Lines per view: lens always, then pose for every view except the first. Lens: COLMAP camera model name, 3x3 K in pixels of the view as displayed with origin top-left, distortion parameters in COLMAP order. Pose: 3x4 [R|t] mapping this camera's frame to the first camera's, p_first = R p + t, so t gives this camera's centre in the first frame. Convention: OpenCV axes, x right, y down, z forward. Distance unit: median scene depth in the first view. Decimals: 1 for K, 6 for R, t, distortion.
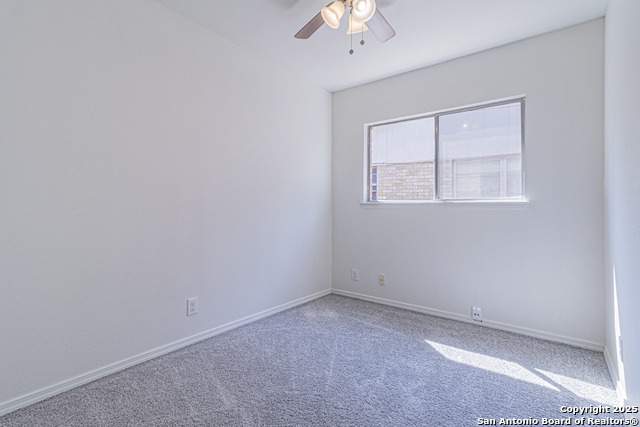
lens RADIAL K [[300.0, 0, 320.0], [0, 300.0, 202.8], [0, 0, 1]] dist [-0.000450, -0.000175]
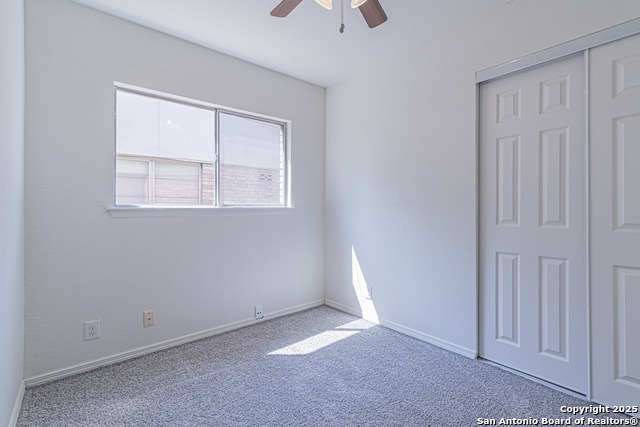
lens RADIAL K [[301.6, 0, 318.7], [0, 301.6, 210.0], [0, 0, 1]] dist [0.000268, -0.000463]
pose [[0.206923, -0.011611, 0.978288, -0.490258], [-0.004944, 0.999904, 0.012914, -0.009387], [-0.978345, -0.007509, 0.206846, 0.585153]]
